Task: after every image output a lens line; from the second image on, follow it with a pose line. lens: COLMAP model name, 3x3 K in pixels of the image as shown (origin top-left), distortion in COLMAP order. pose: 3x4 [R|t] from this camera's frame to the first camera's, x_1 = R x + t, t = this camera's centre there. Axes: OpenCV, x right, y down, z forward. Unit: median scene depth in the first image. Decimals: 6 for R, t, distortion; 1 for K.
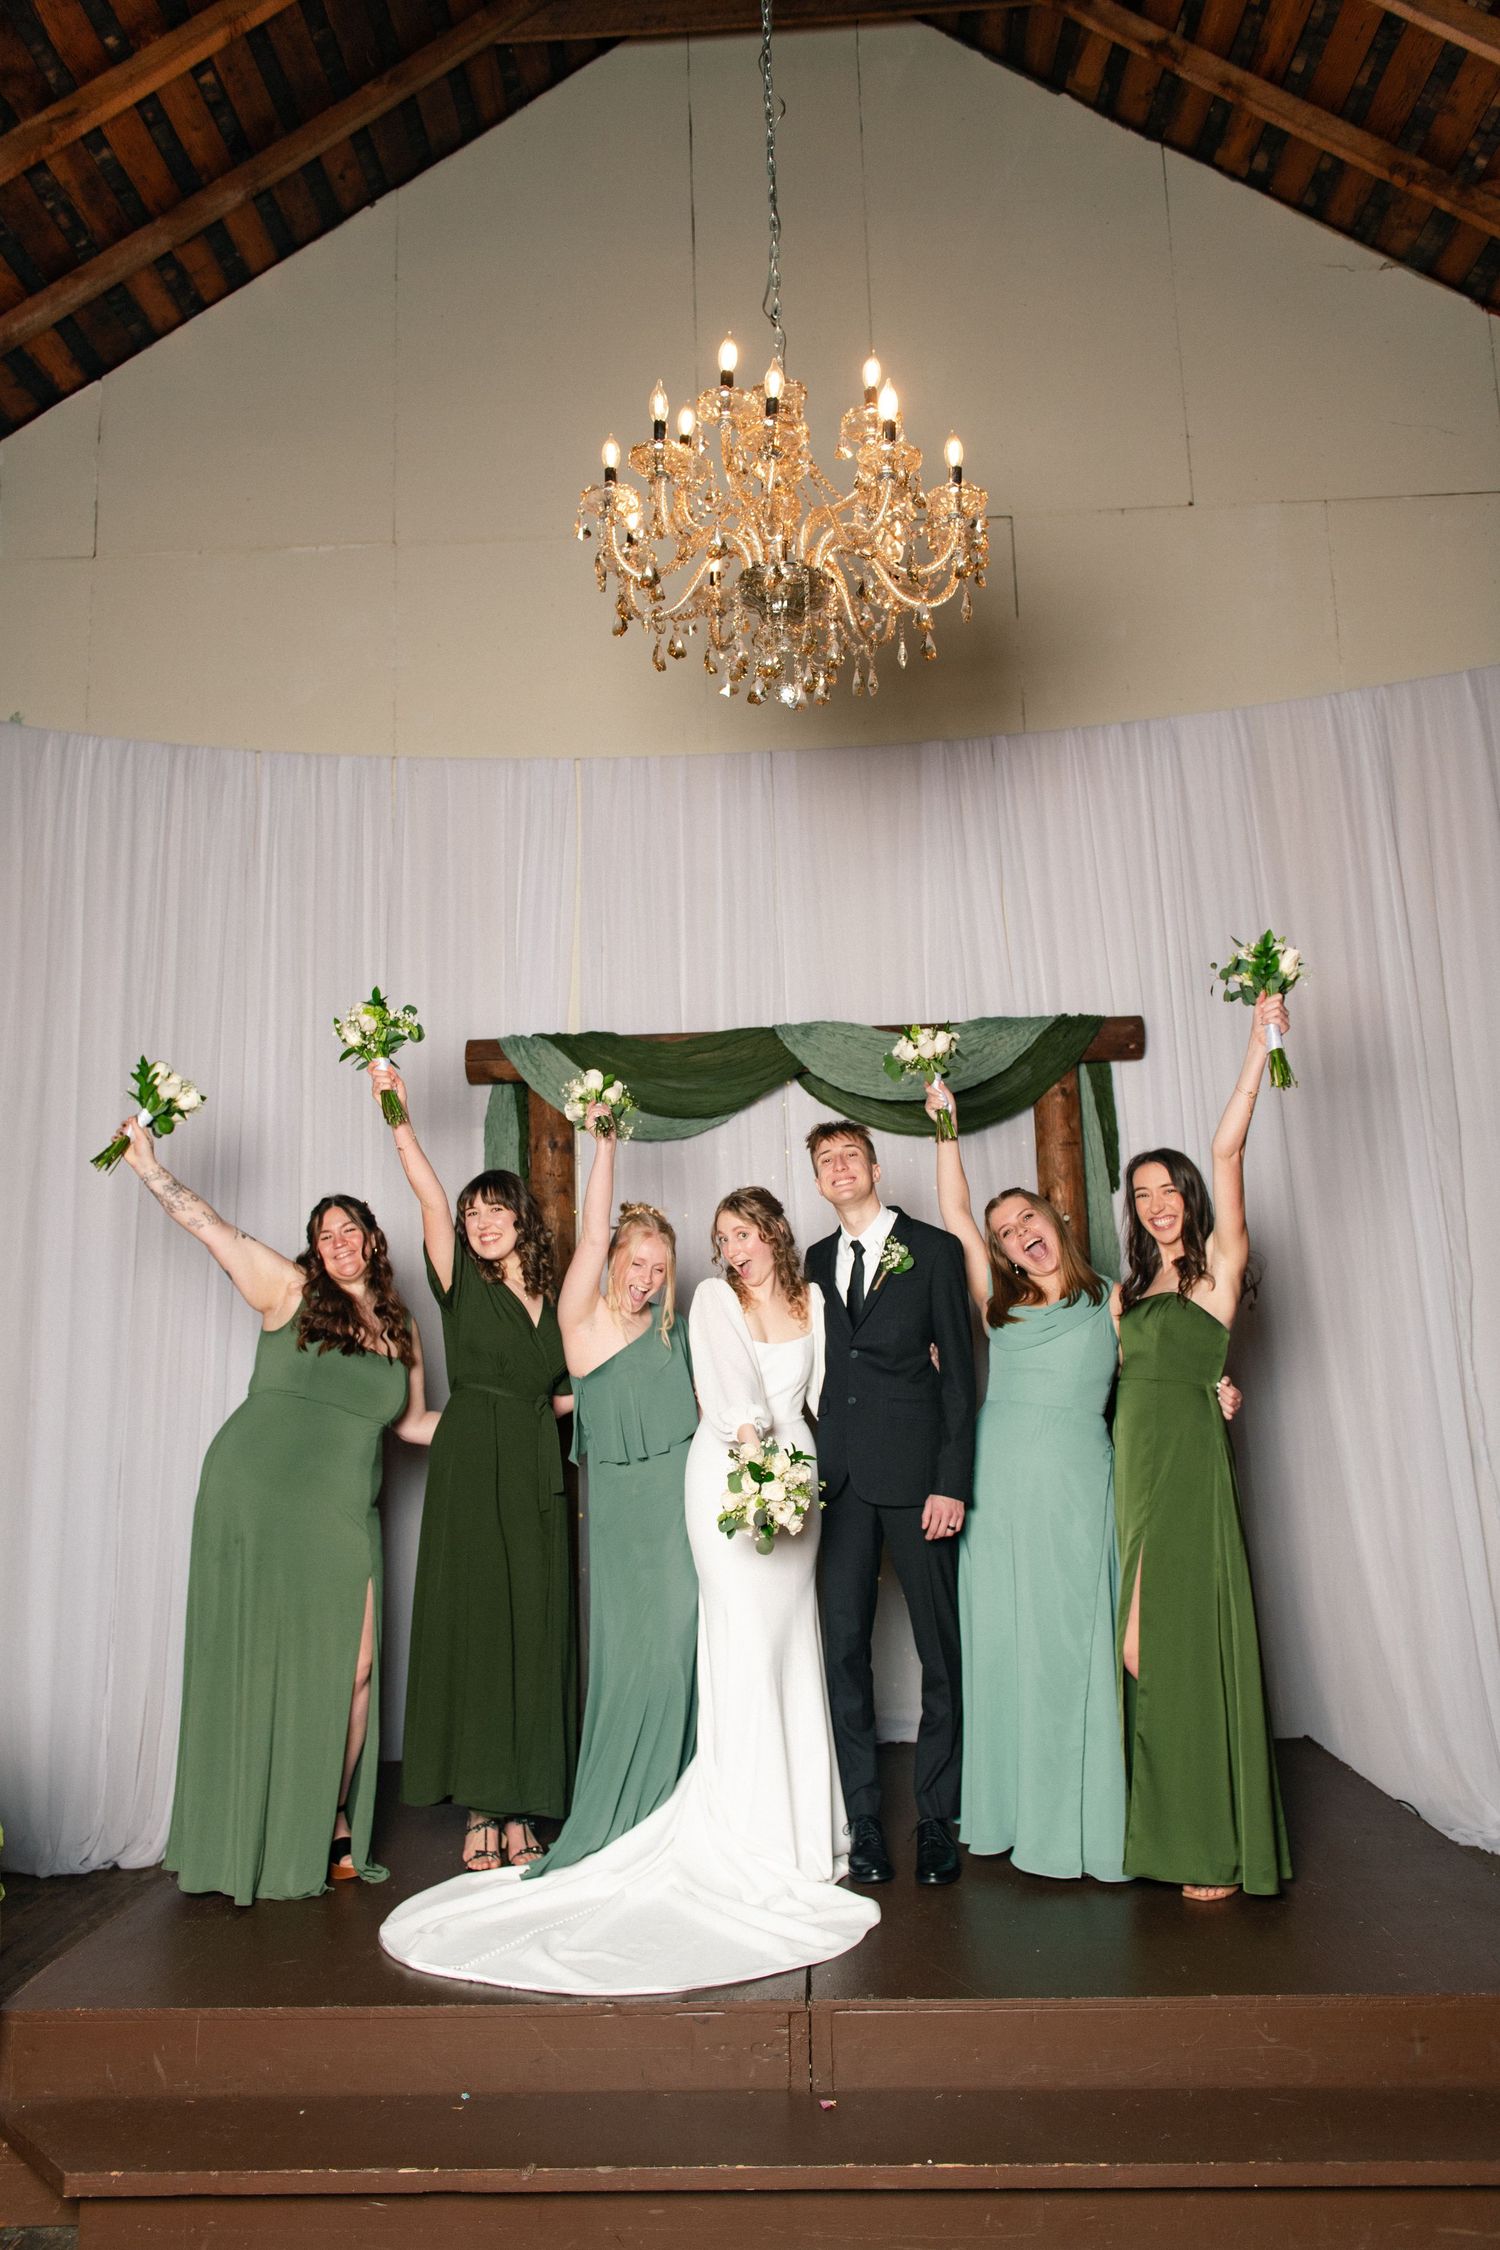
lens RADIAL K [[1563.5, 0, 750.0], [0, 1563.5, 1125.0], [0, 0, 1]] dist [0.010740, 0.004245]
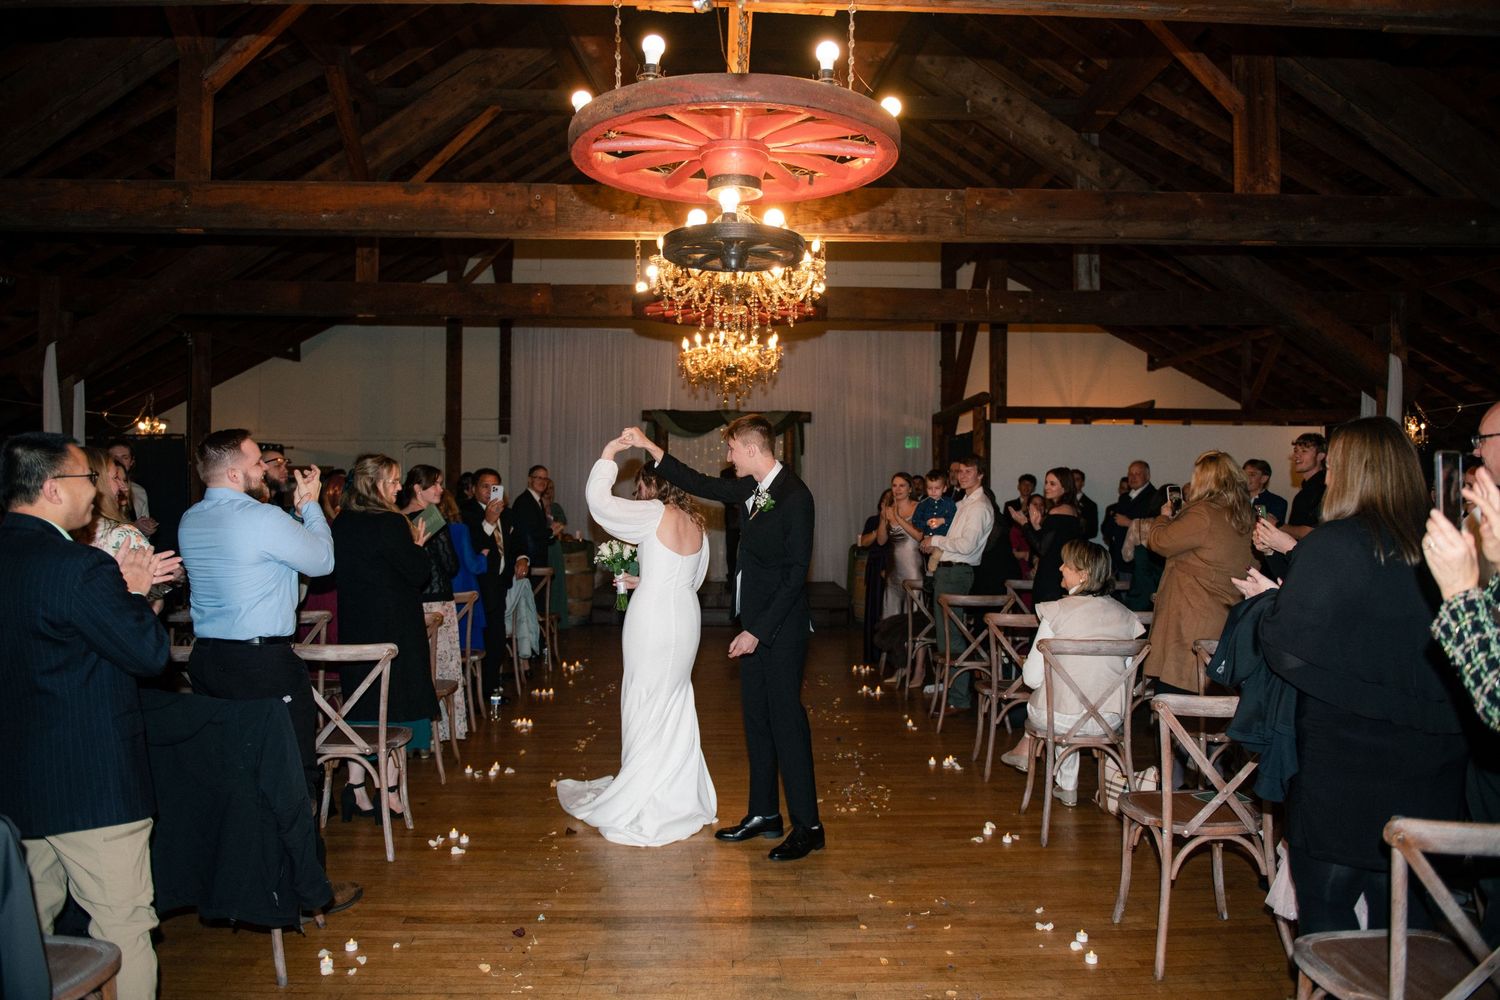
lens RADIAL K [[1039.3, 0, 750.0], [0, 1039.3, 500.0], [0, 0, 1]] dist [0.011191, 0.001754]
pose [[0.997583, 0.039047, 0.057472, -0.051136], [-0.047696, 0.986324, 0.157764, -0.259019], [-0.050526, -0.160124, 0.985803, -1.640449]]
